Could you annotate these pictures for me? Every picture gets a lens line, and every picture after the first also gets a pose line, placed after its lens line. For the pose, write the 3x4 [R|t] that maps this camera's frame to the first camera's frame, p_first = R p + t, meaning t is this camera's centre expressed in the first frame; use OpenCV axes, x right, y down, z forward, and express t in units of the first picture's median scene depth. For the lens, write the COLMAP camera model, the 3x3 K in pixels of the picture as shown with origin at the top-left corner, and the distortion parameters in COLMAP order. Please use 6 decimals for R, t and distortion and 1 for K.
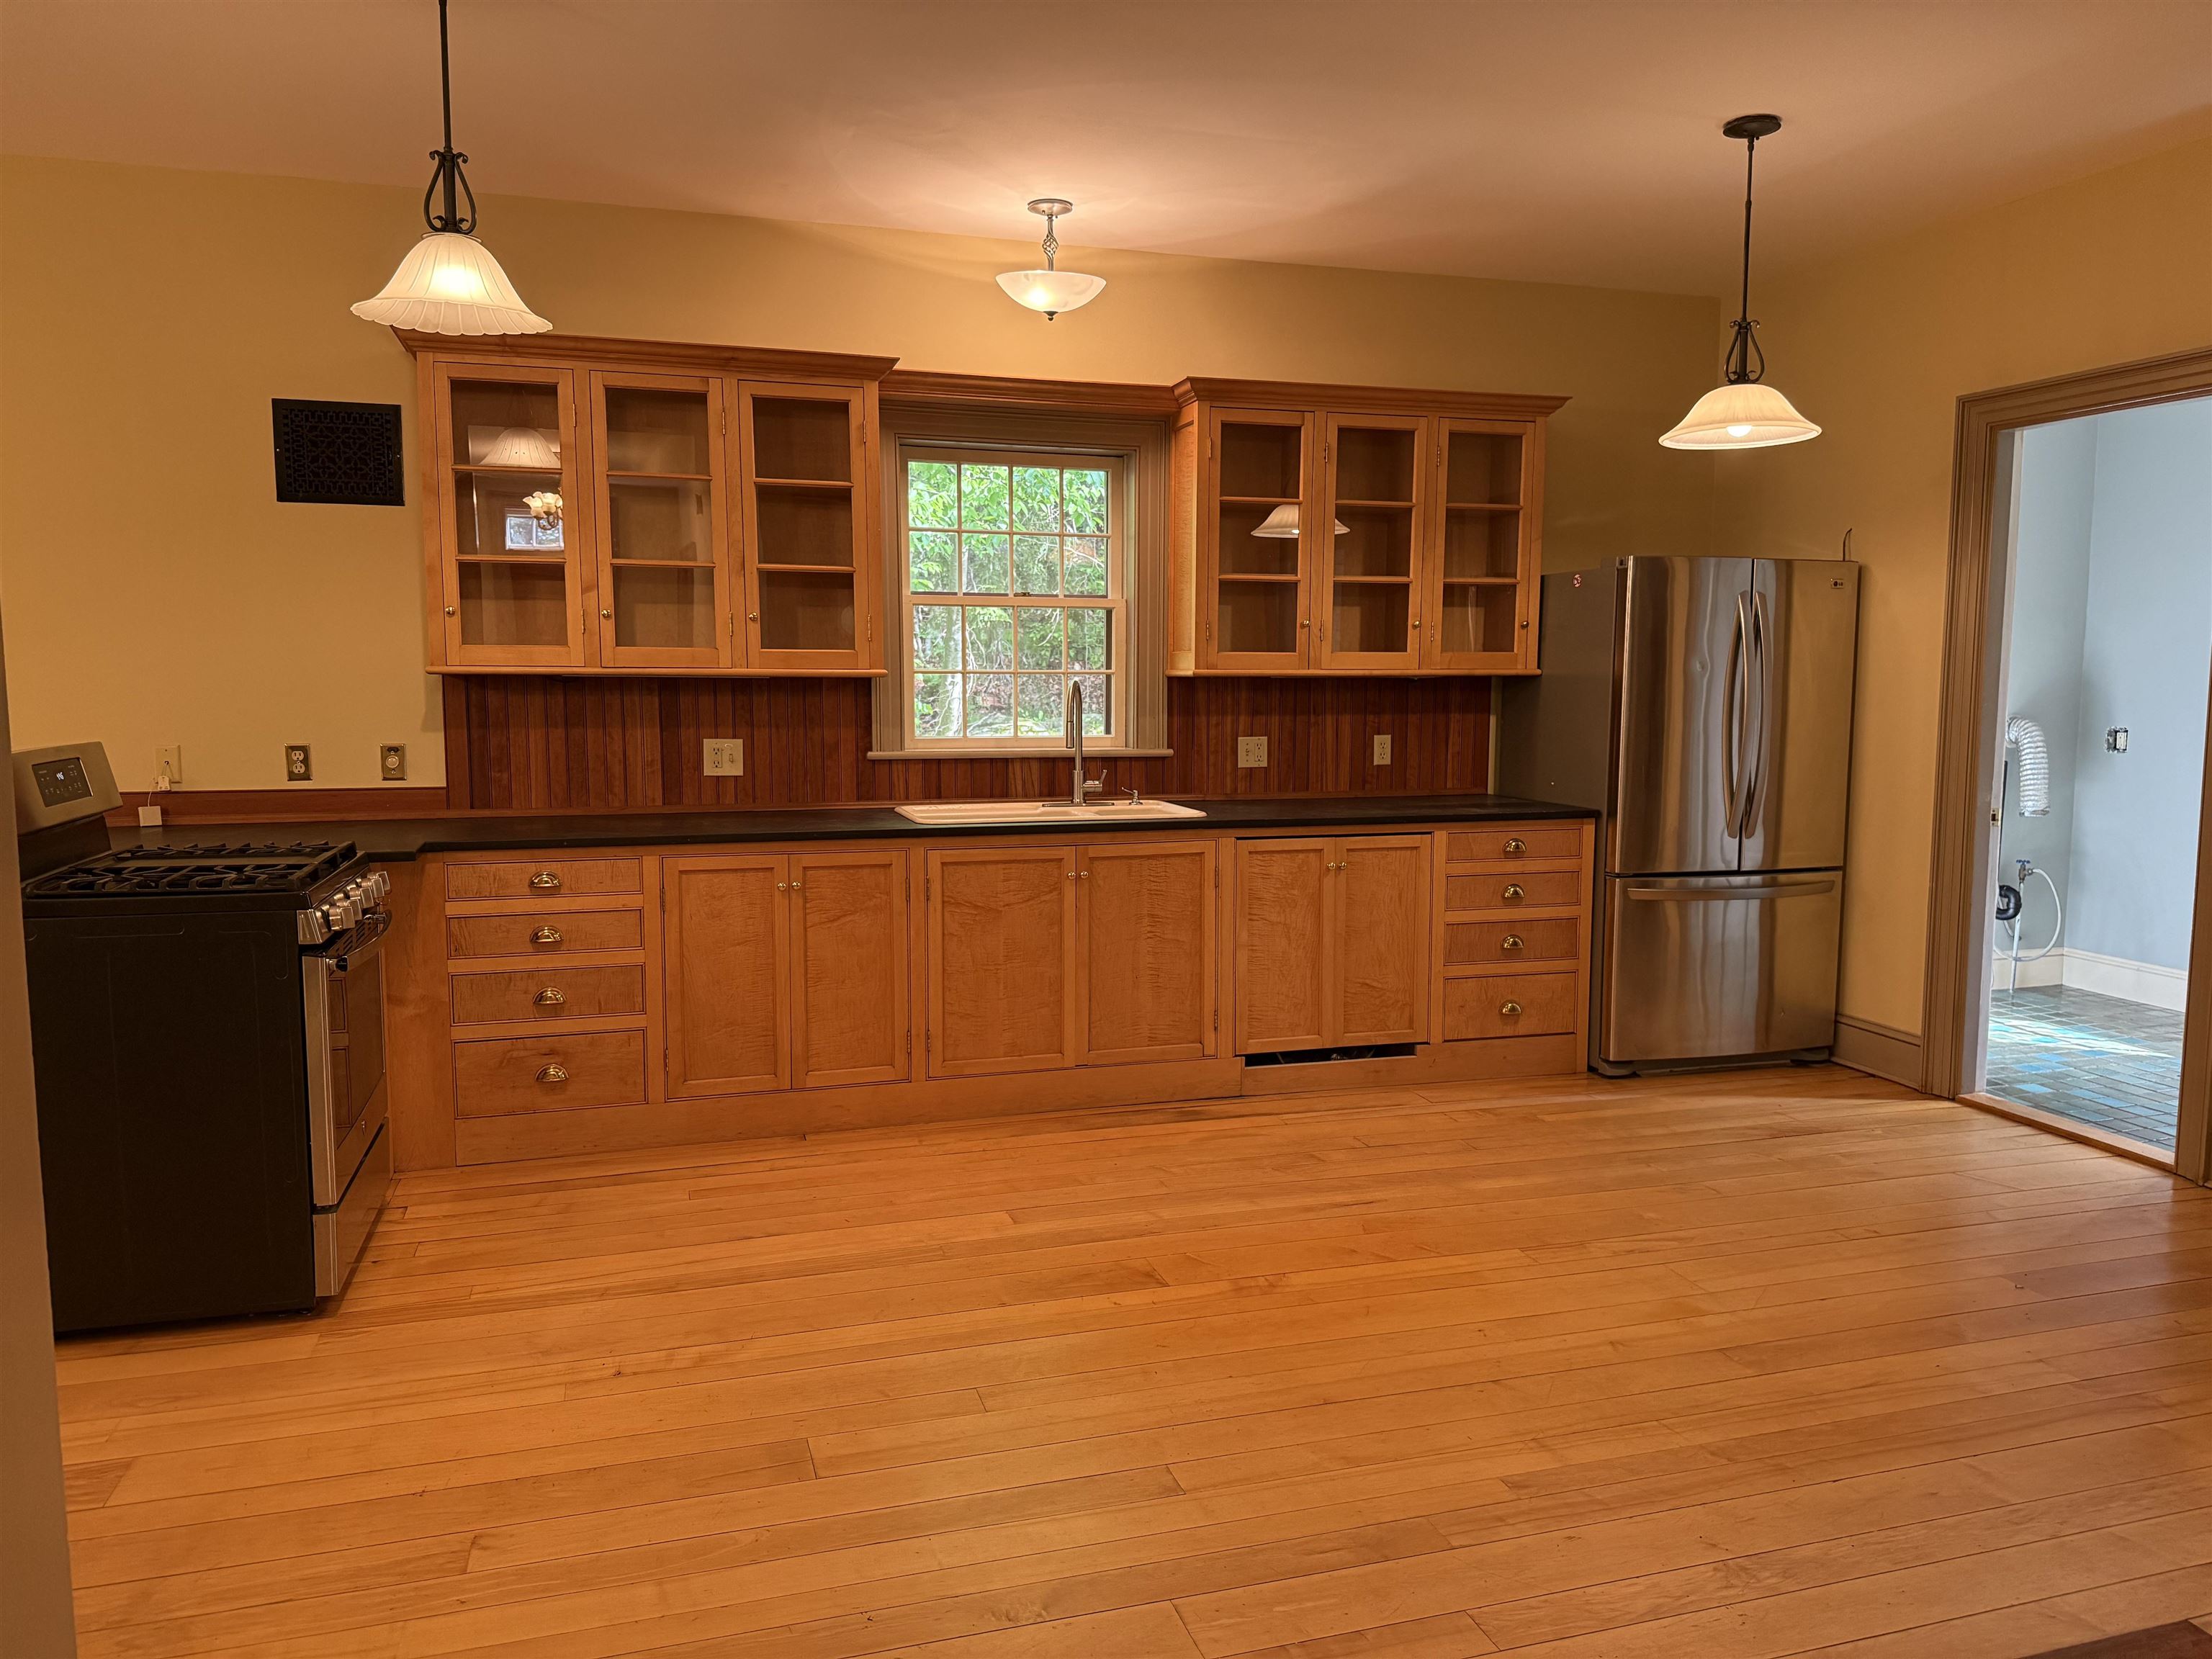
lens RADIAL K [[1547.7, 0, 1106.6], [0, 1547.7, 836.4], [0, 0, 1]] dist [0.154668, -0.250402]
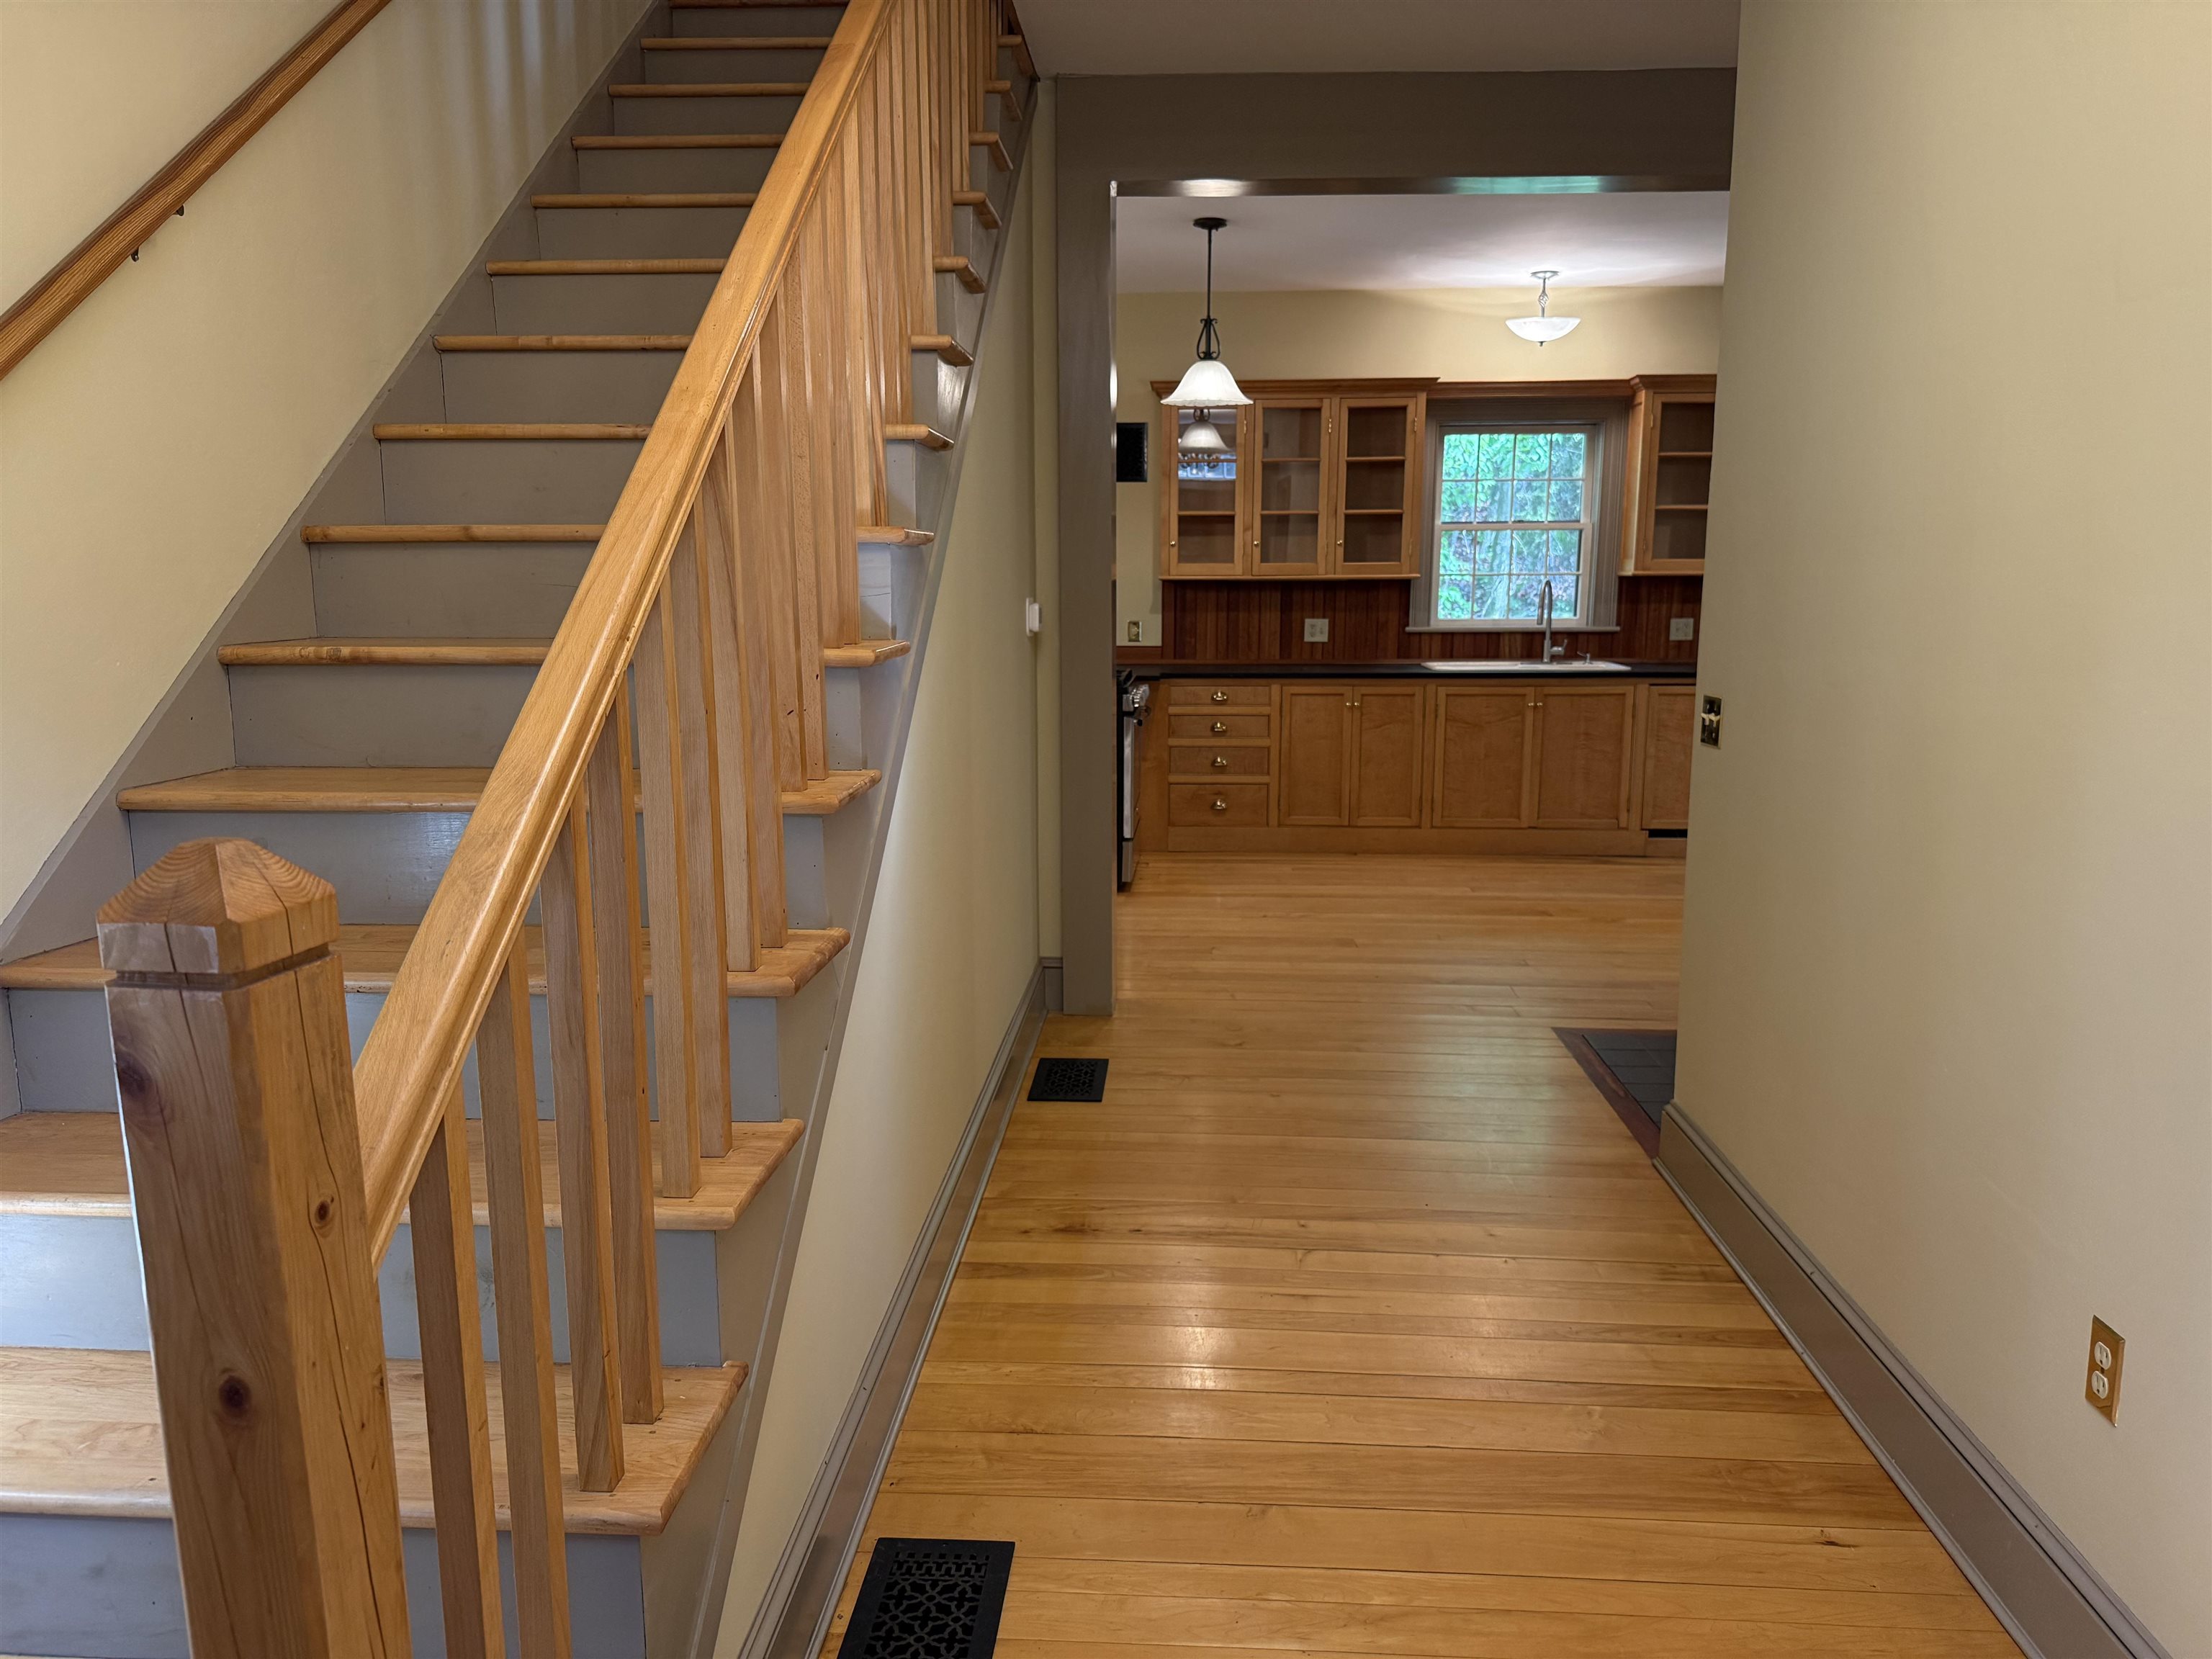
lens RADIAL K [[1547.7, 0, 1106.6], [0, 1547.7, 836.4], [0, 0, 1]] dist [0.154668, -0.250402]
pose [[0.936825, 0.056436, -0.345215, 0.128423], [-0.034740, 0.997031, 0.068718, 0.063281], [0.348068, -0.052384, 0.936005, -0.639860]]
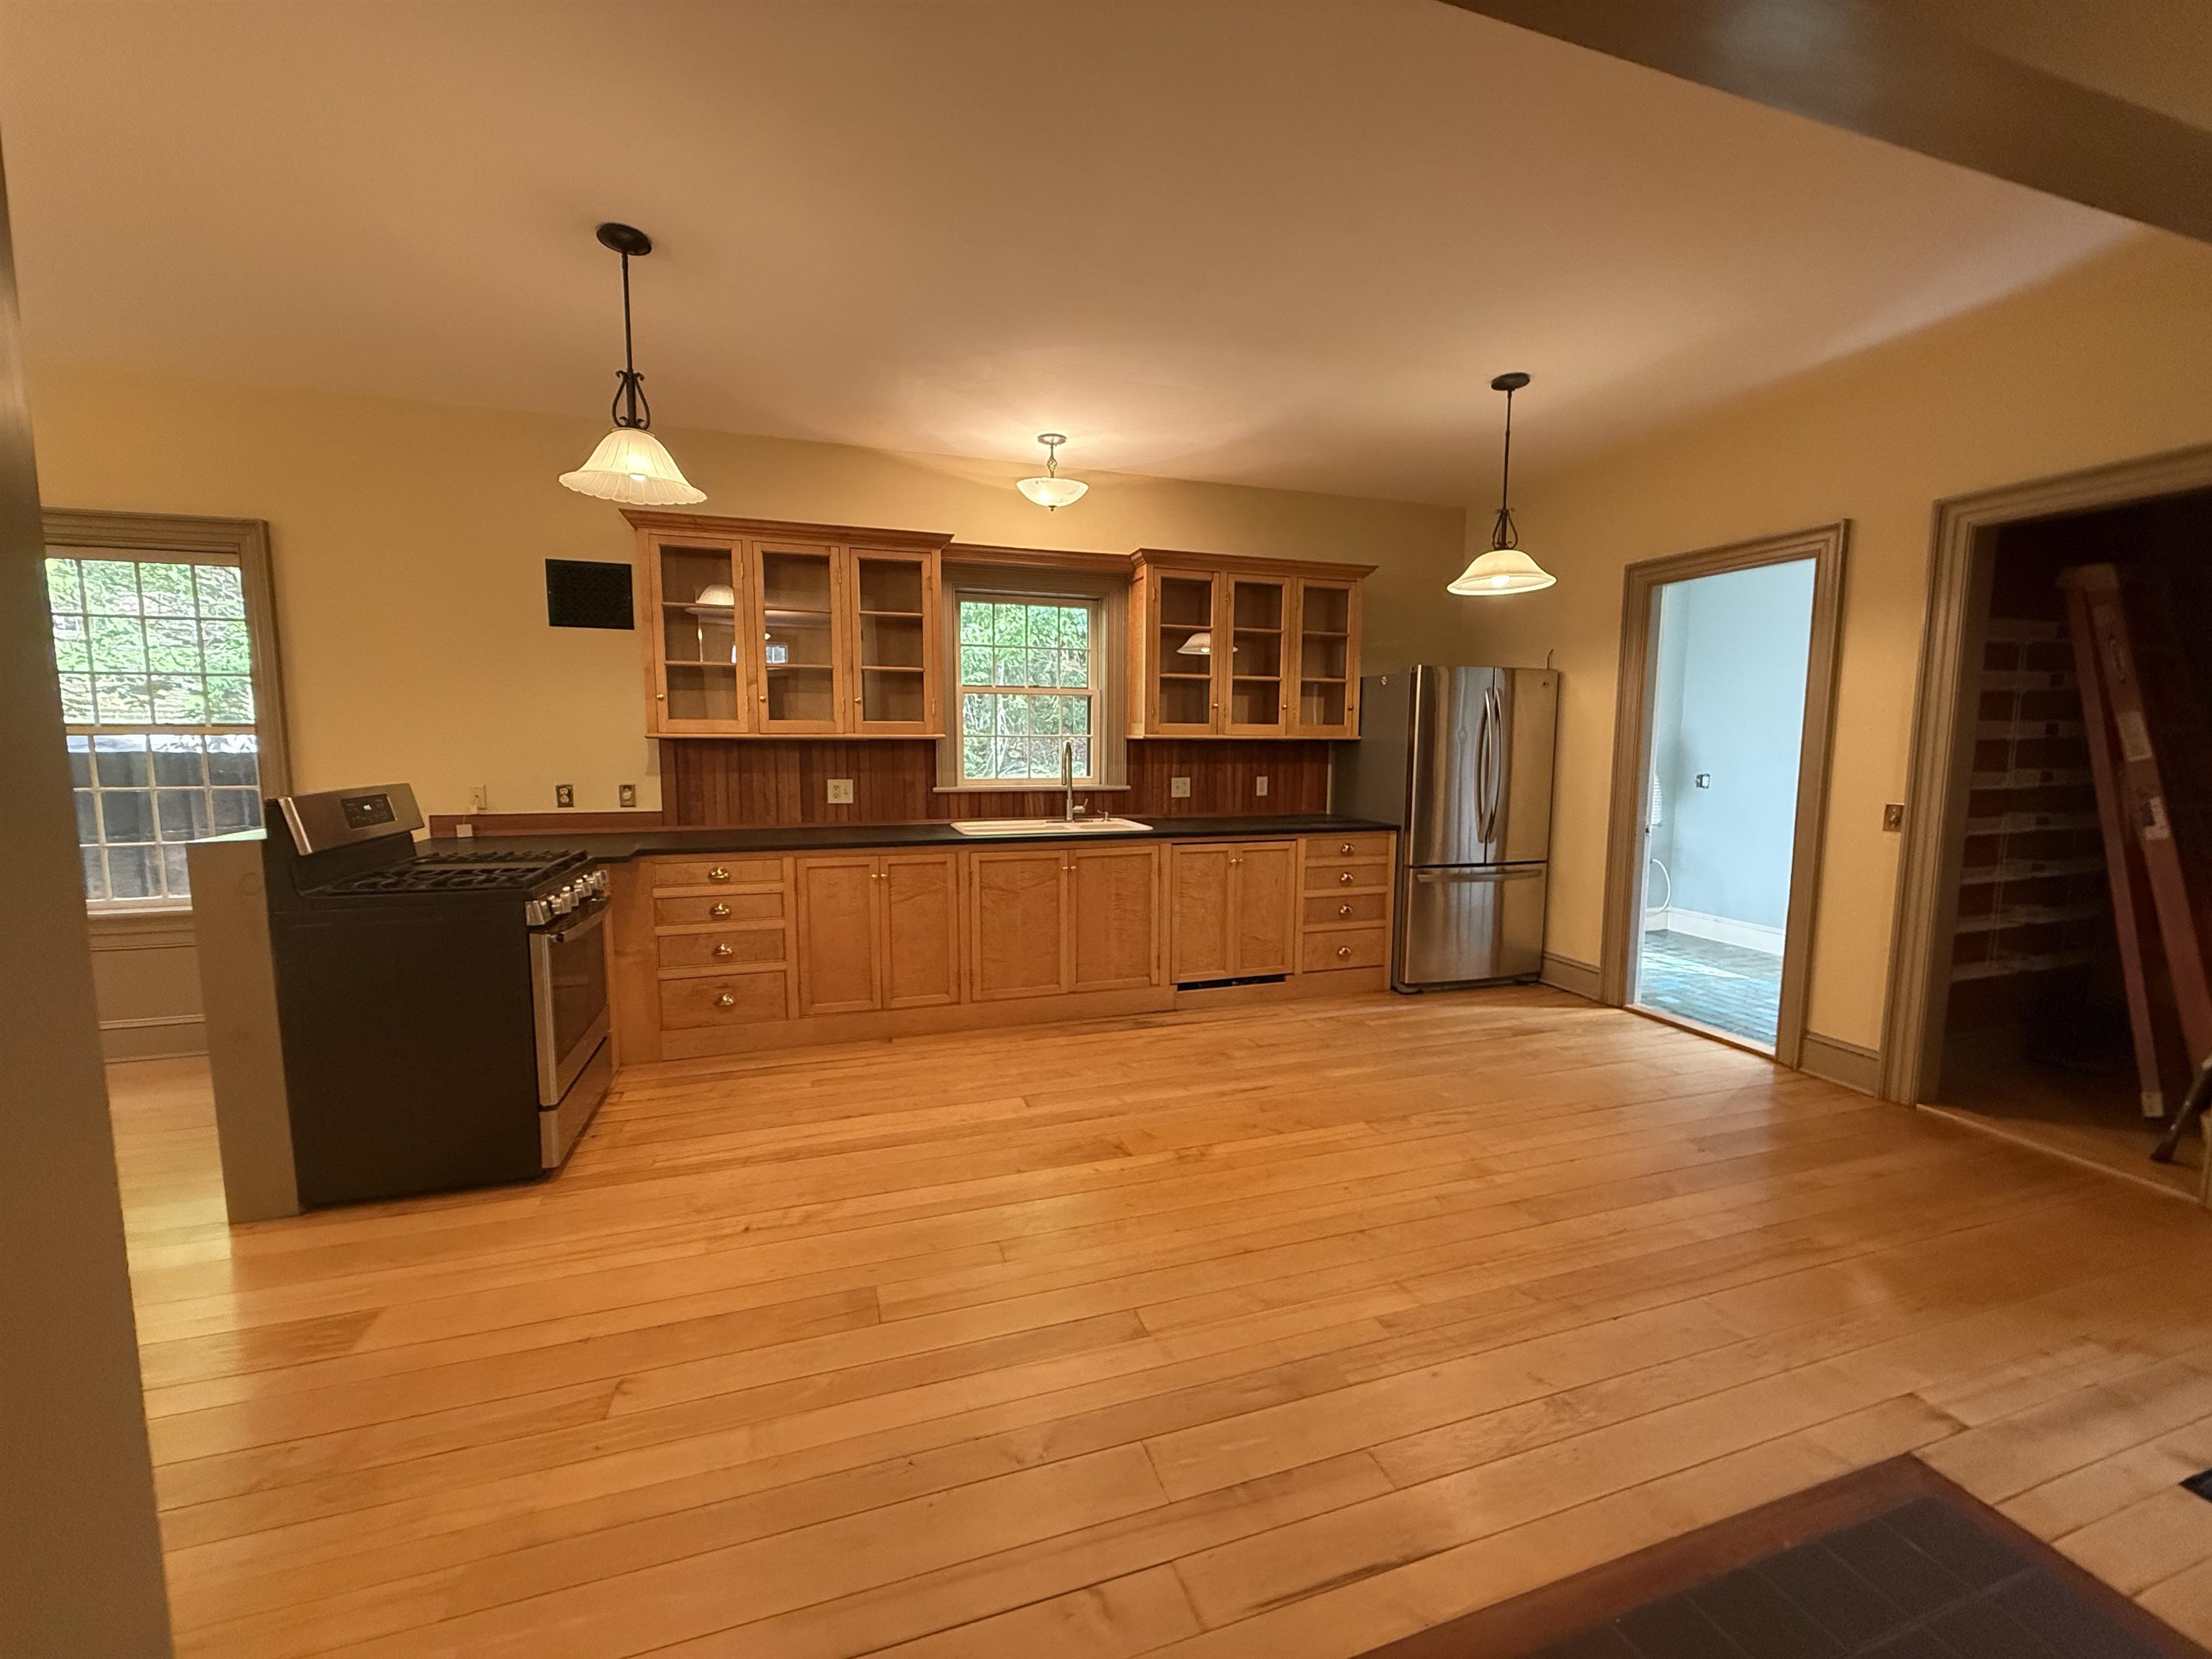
lens RADIAL K [[882.0, 0, 1098.0], [0, 882.0, 830.1], [0, 0, 1]] dist [-0.000726, 0.000010]
pose [[0.999887, 0.000072, 0.015028, -0.003344], [-0.000039, 0.999998, -0.002234, -0.010961], [-0.015028, 0.002233, 0.999885, 0.127958]]
